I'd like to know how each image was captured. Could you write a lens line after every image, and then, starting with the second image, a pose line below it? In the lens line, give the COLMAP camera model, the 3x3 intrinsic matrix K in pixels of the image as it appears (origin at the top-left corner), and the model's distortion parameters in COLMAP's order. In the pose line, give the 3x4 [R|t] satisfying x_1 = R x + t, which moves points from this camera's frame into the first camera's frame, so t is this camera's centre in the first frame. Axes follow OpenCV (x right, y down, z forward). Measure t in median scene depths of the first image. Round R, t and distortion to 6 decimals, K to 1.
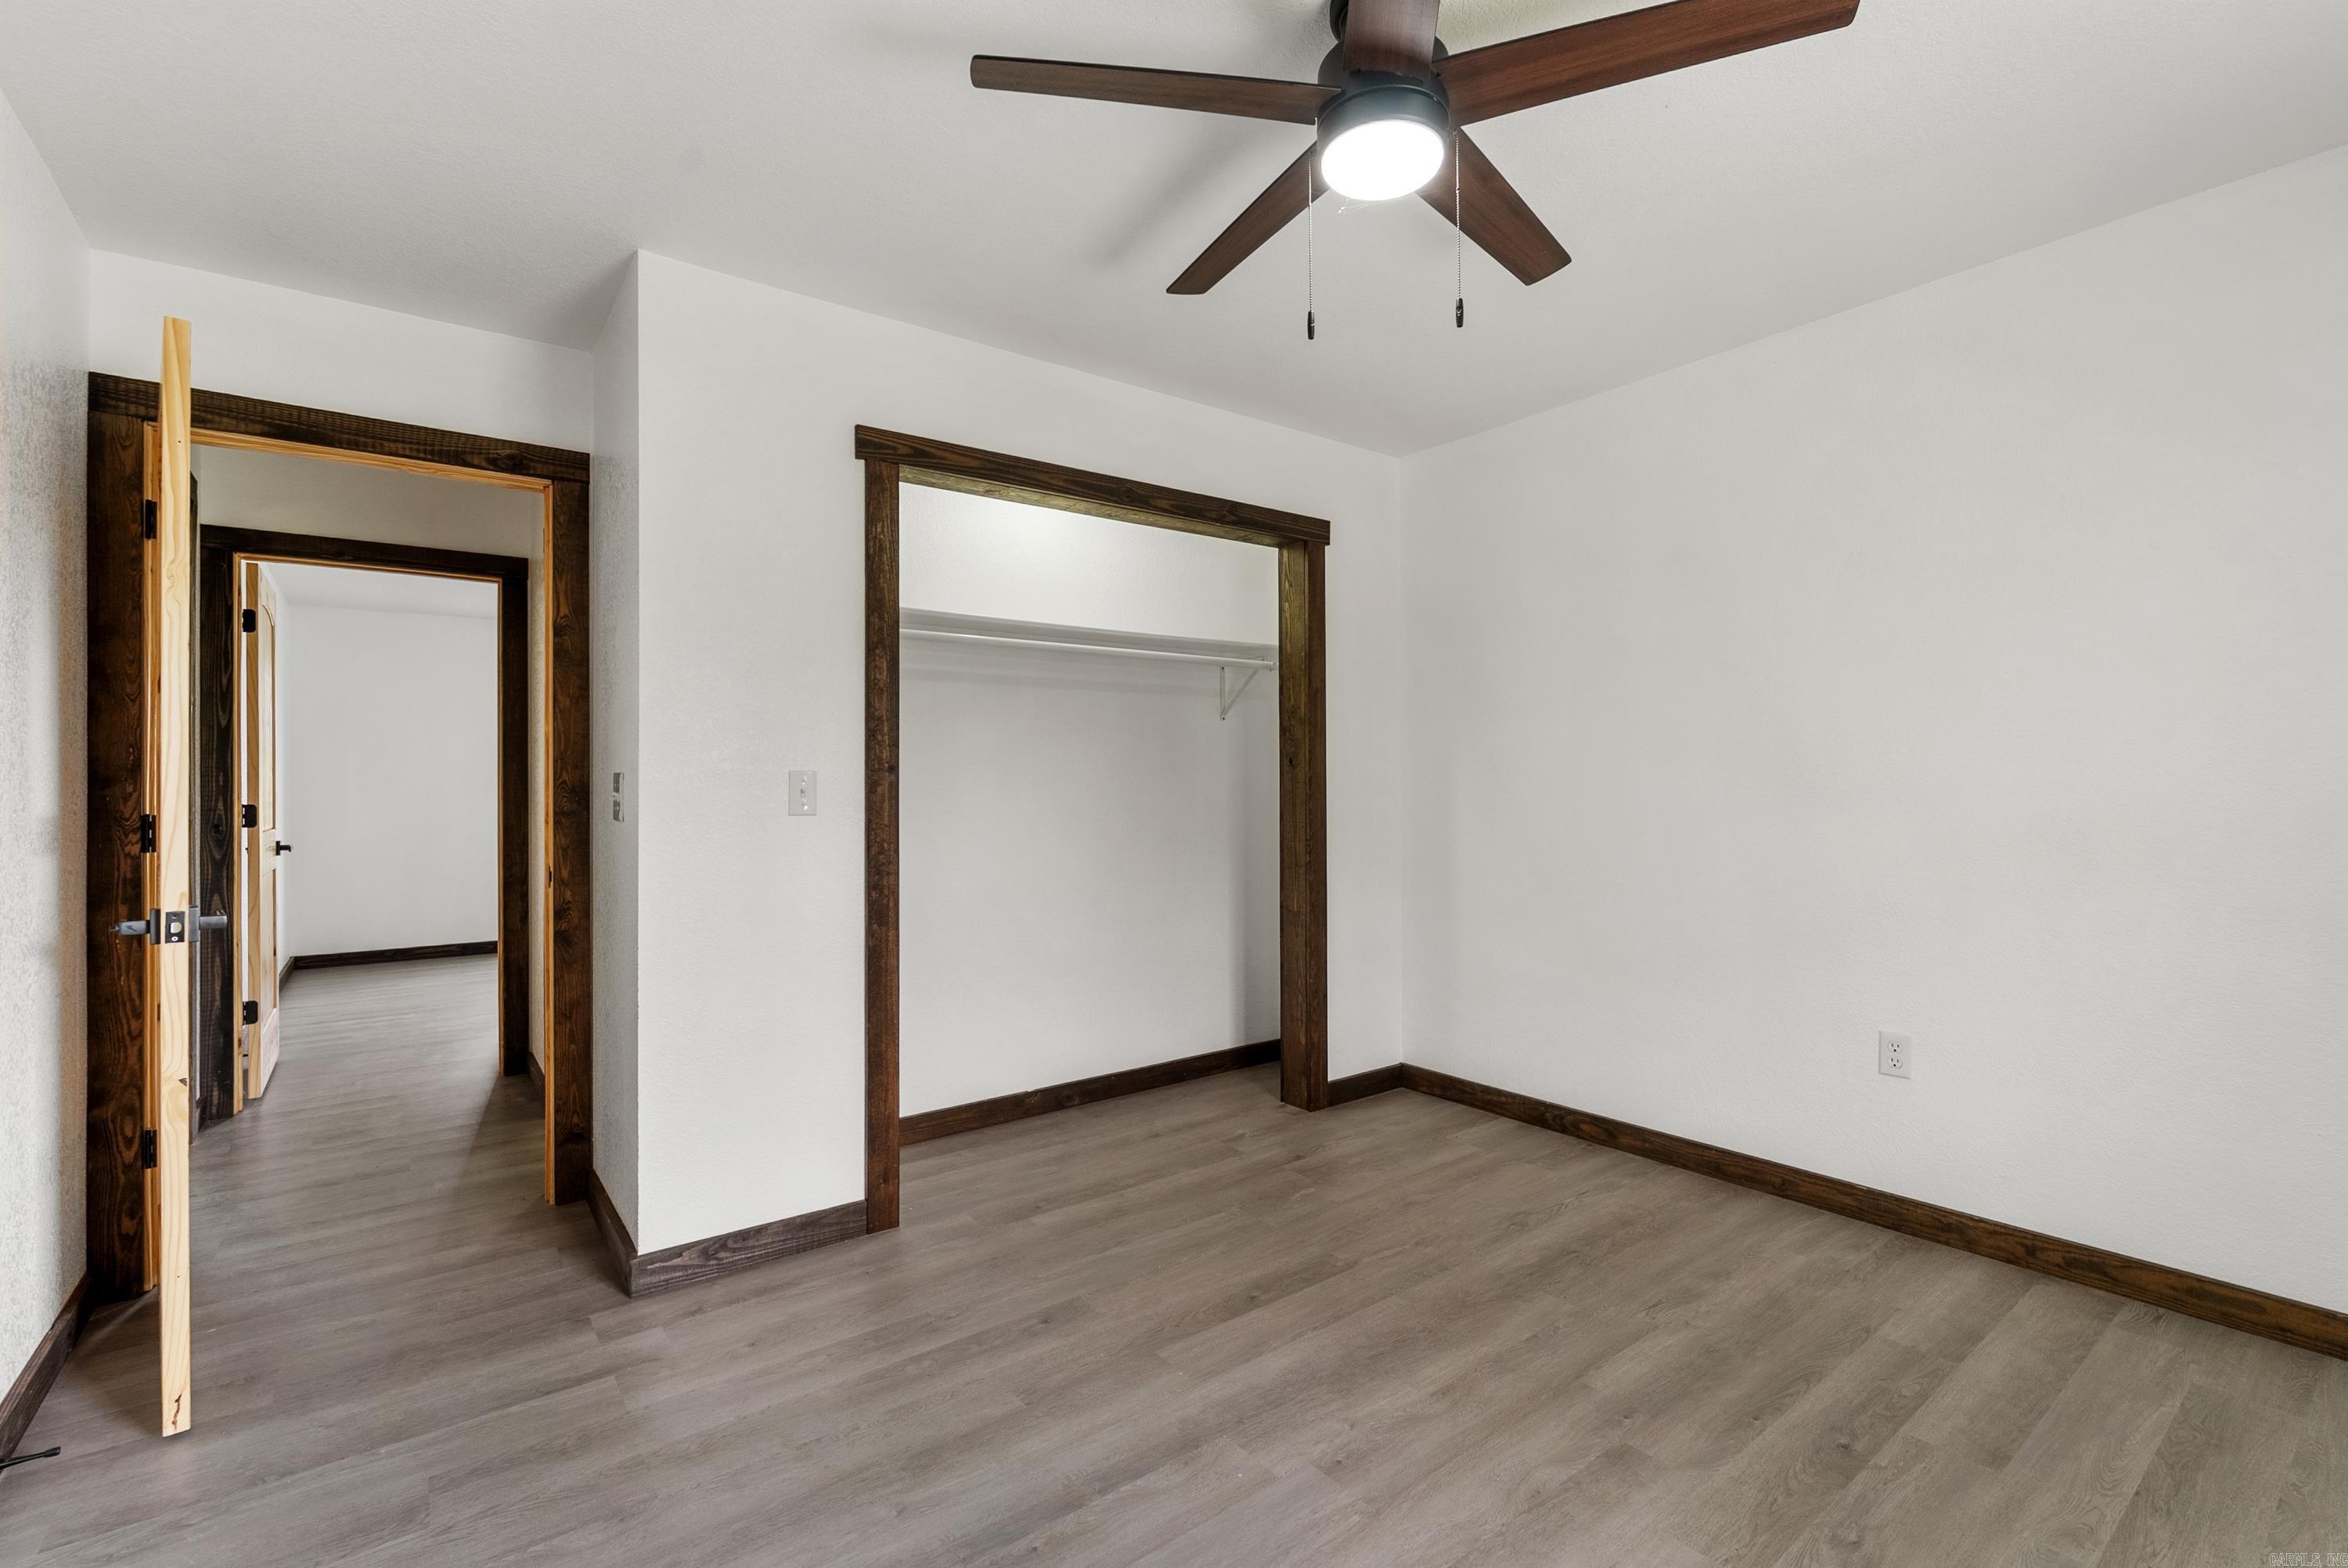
lens RADIAL K [[1032.2, 0, 1176.5], [0, 1032.2, 779.6], [0, 0, 1]] dist [-0.004860, 0.000209]
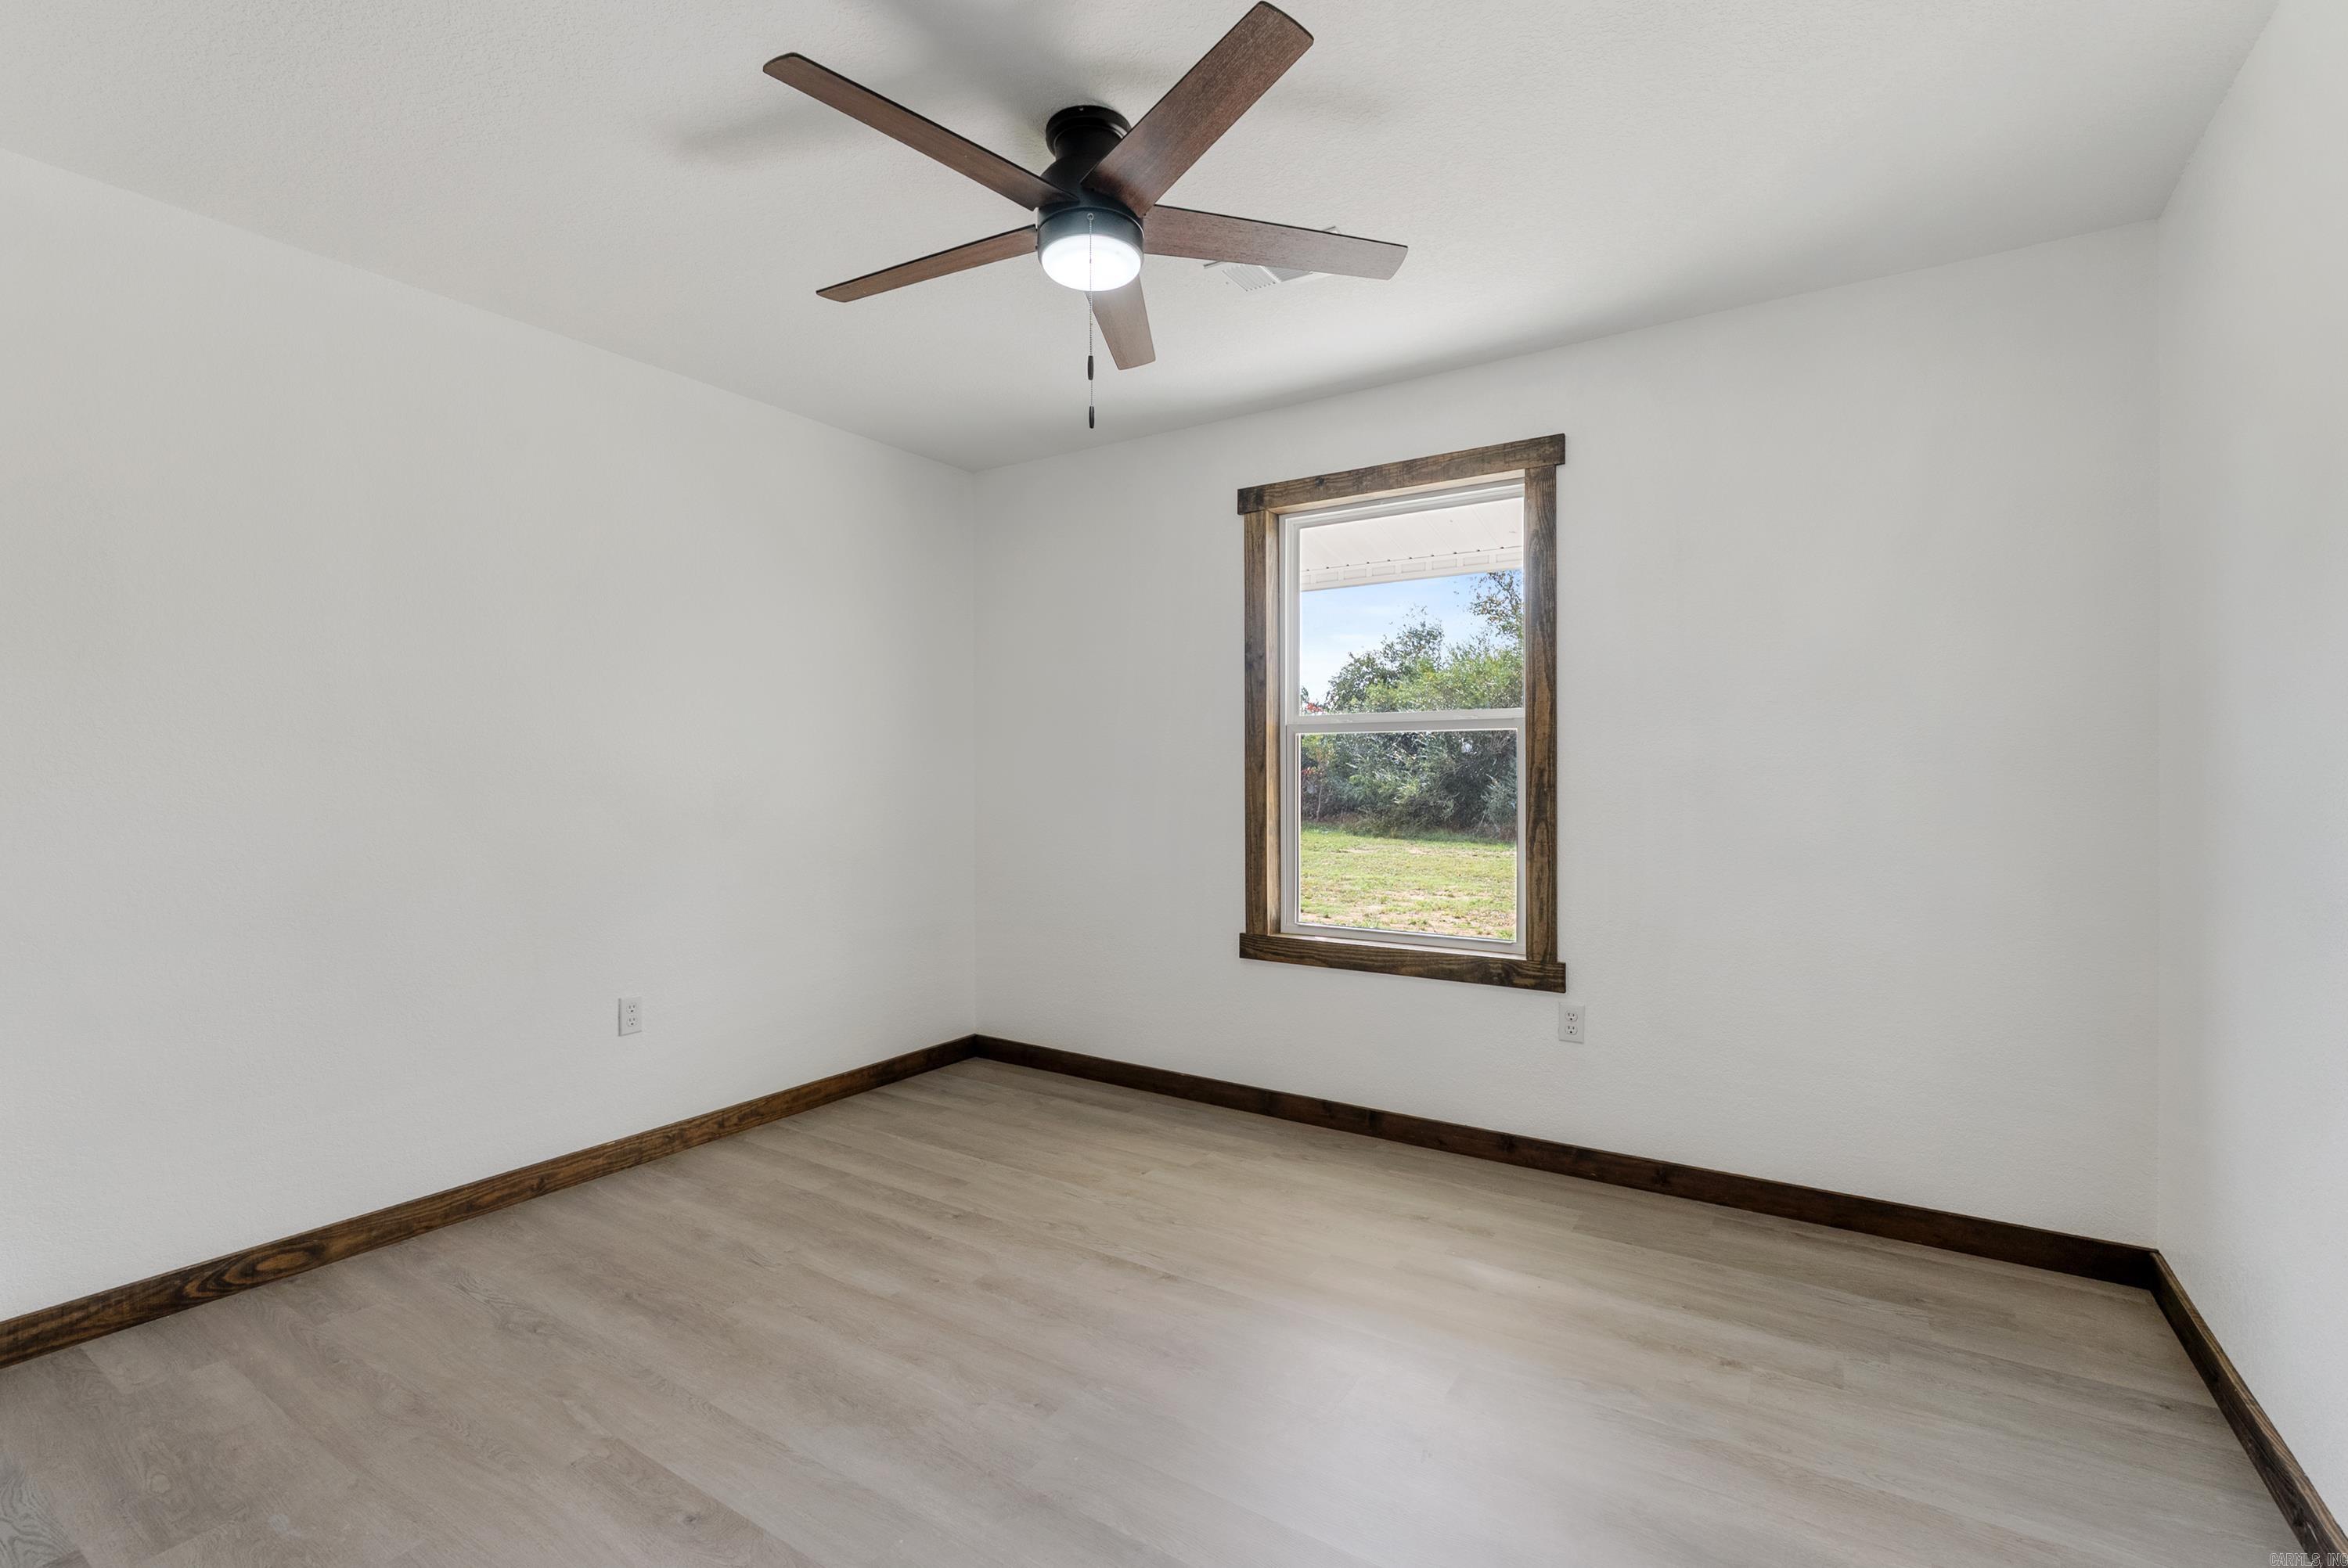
lens RADIAL K [[1032.2, 0, 1176.5], [0, 1032.2, 779.6], [0, 0, 1]] dist [-0.004860, 0.000209]
pose [[-0.339446, 0.007534, 0.940595, -0.714597], [-0.000874, 0.999965, -0.008325, 0.012115], [-0.940625, -0.003648, -0.339428, 0.963193]]
